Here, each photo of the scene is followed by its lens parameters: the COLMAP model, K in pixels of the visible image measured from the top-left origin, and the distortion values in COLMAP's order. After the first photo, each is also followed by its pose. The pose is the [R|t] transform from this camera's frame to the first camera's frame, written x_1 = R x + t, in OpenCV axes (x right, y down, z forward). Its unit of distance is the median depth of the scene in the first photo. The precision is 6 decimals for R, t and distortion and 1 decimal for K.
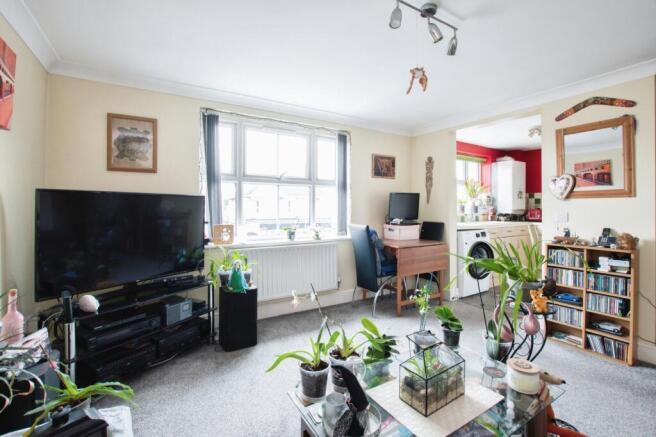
lens RADIAL K [[291.6, 0, 335.9], [0, 291.6, 217.2], [0, 0, 1]] dist [-0.035003, 0.005116]
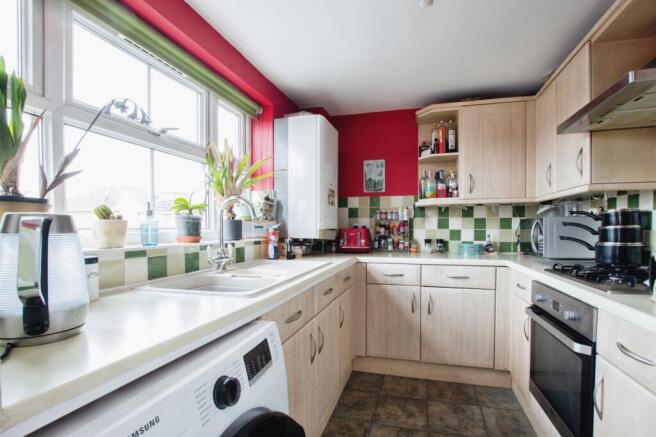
lens RADIAL K [[312.8, 0, 331.1], [0, 312.8, 221.0], [0, 0, 1]] dist [-0.001670, -0.000087]
pose [[0.761654, 0.010708, 0.647896, 0.315871], [0.024045, 0.998708, -0.044772, -0.017436], [-0.647538, 0.049680, 0.760412, 0.617713]]
